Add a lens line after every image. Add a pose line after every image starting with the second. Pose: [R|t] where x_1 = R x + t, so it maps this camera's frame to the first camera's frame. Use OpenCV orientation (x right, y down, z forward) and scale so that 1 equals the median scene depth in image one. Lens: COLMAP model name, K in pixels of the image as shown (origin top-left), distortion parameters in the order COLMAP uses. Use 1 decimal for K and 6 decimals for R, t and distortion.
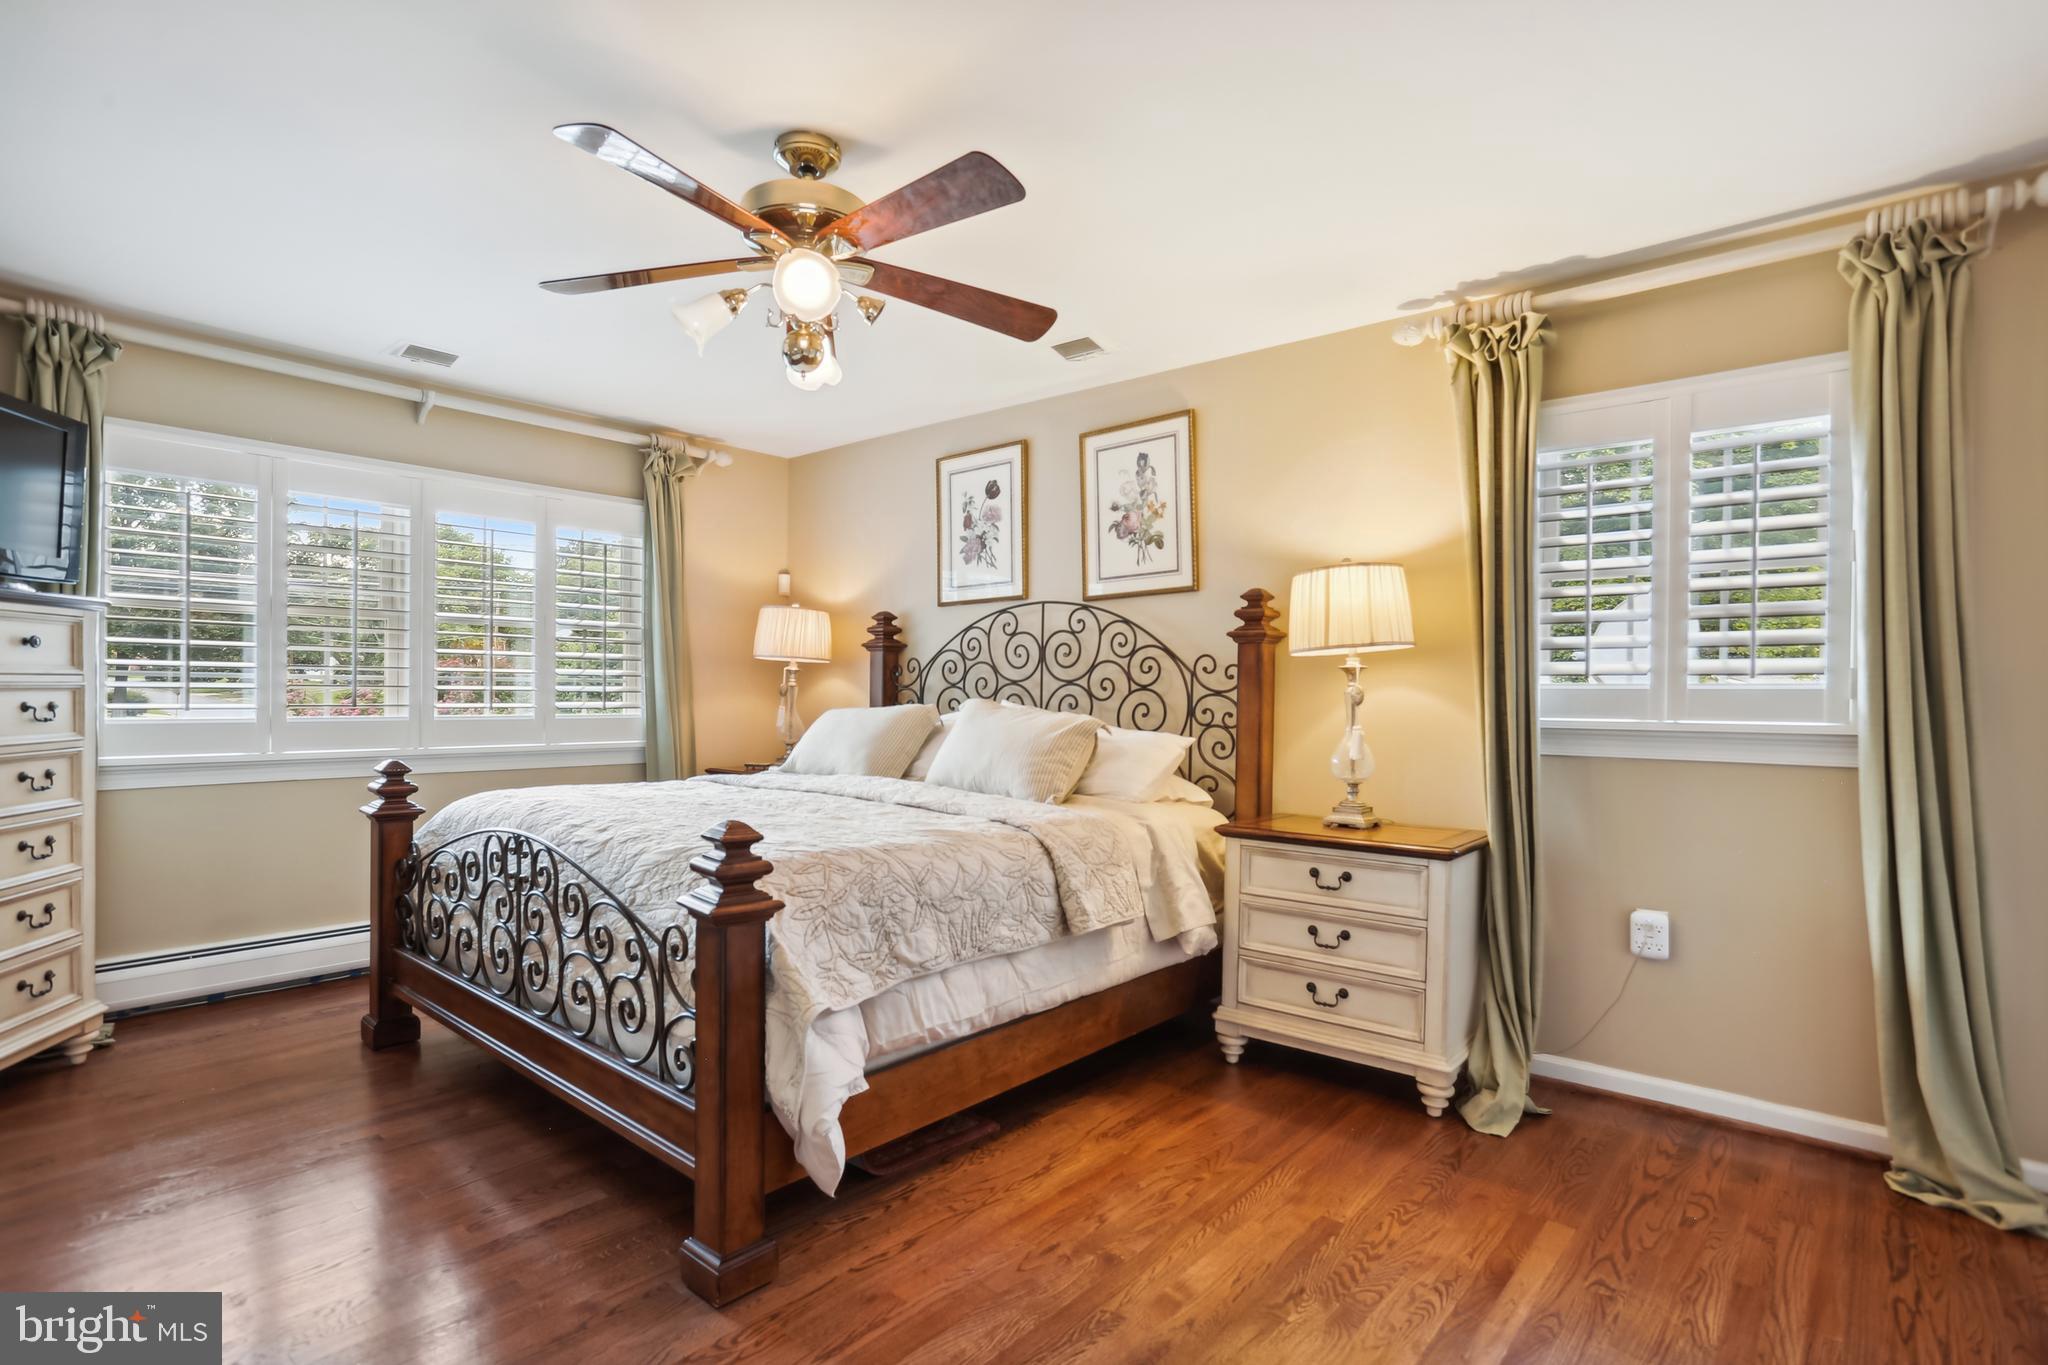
lens RADIAL K [[1025.7, 0, 1024.0], [0, 1025.7, 682.5], [0, 0, 1]] dist [-0.001047, -0.000303]
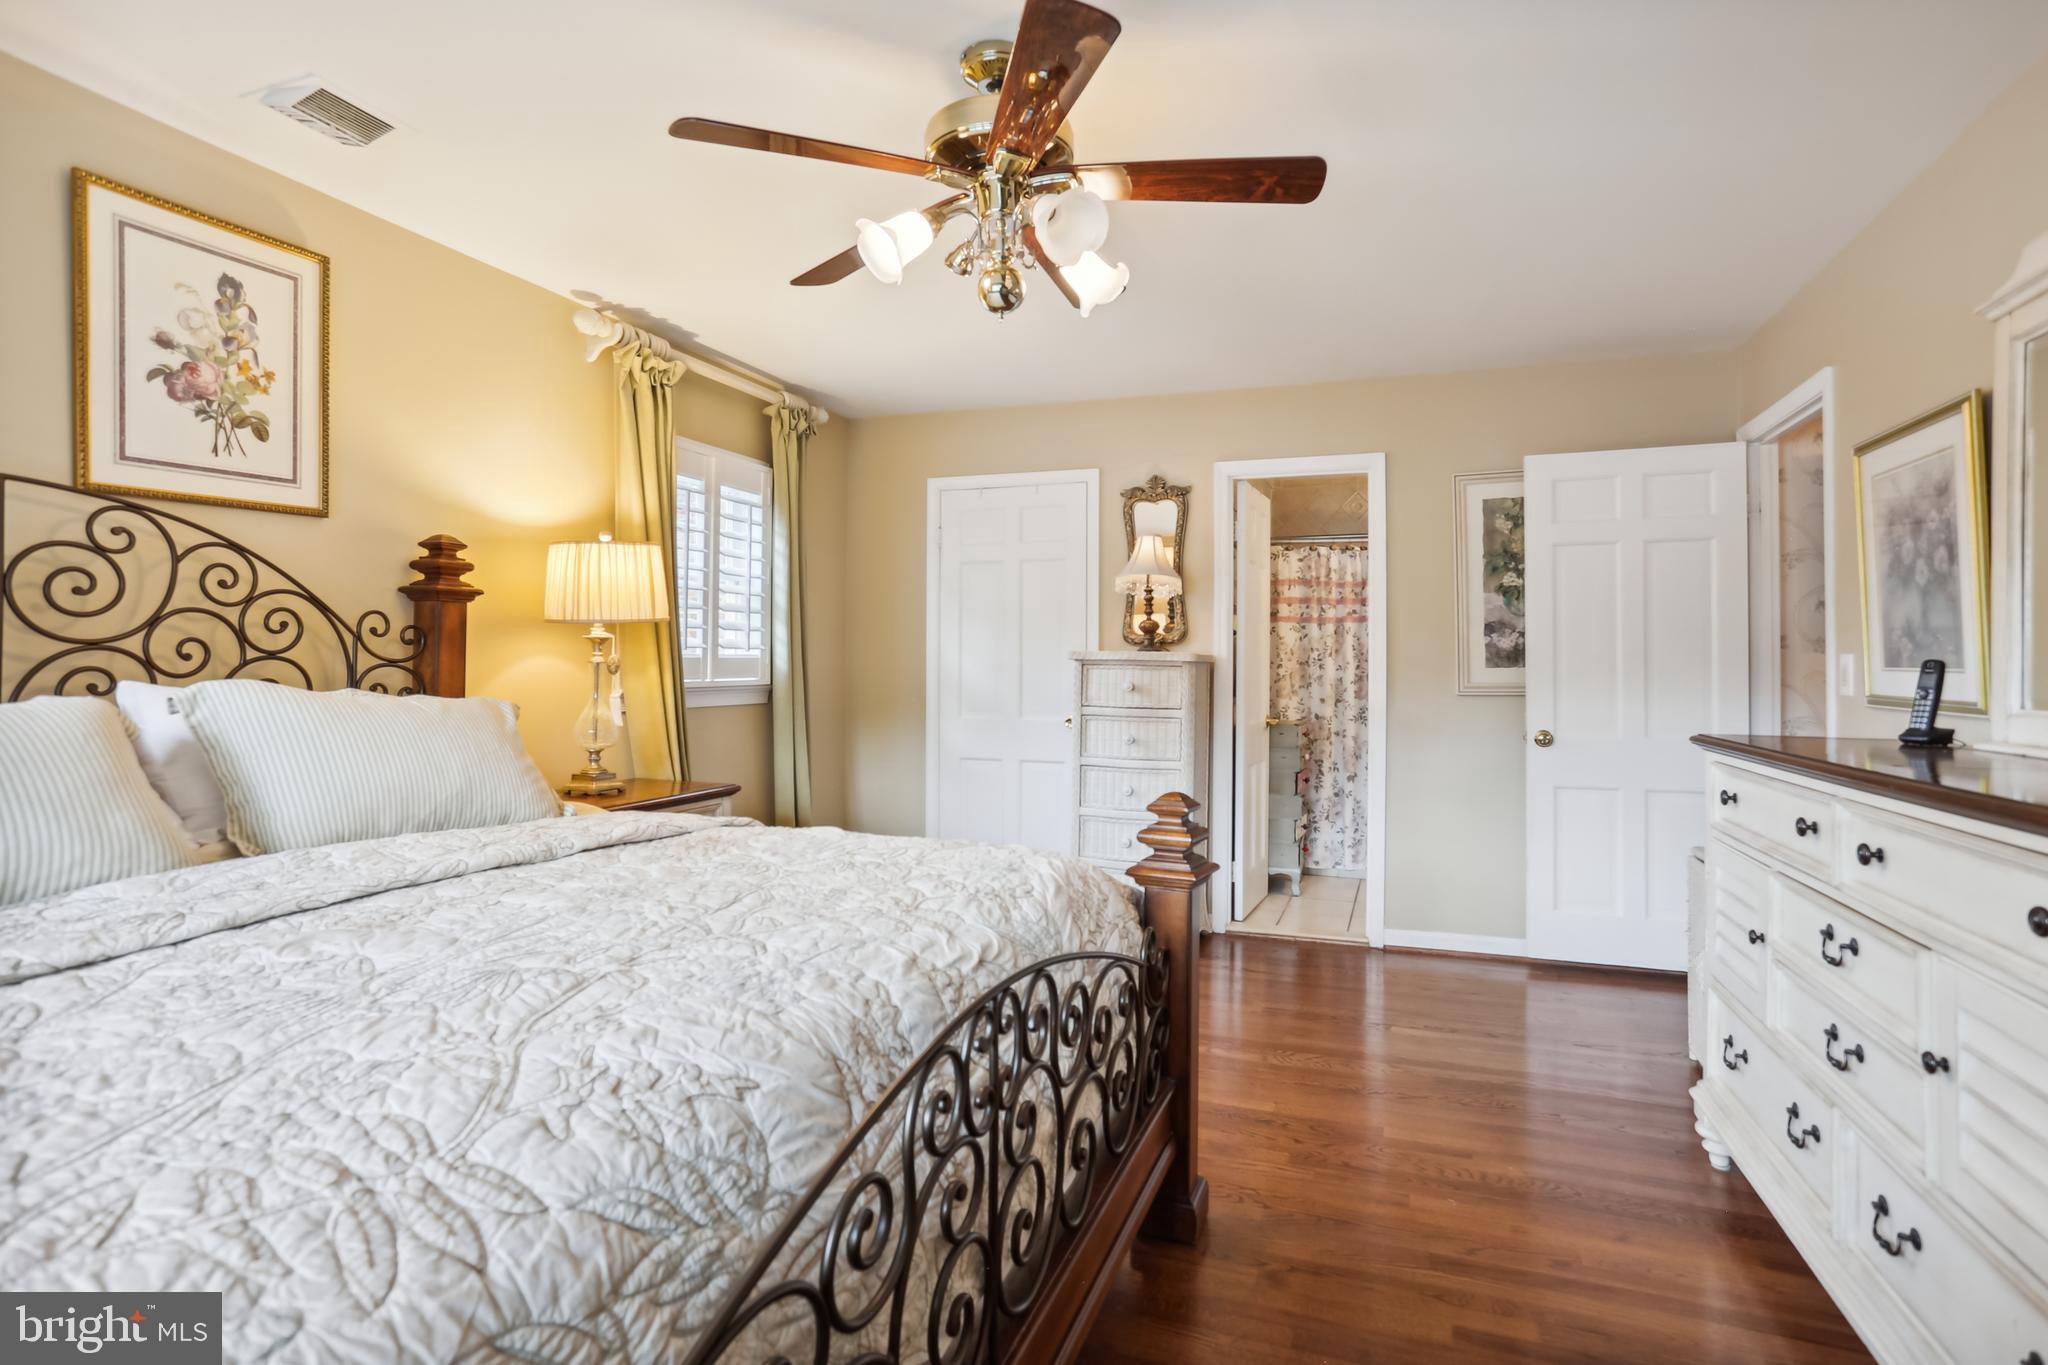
lens RADIAL K [[1025.7, 0, 1024.0], [0, 1025.7, 682.5], [0, 0, 1]] dist [-0.001047, -0.000303]
pose [[-0.334331, -0.031661, 0.941924, -0.642707], [-0.021553, 0.999431, 0.025943, -0.004677], [-0.942209, -0.011627, -0.334824, 0.760317]]
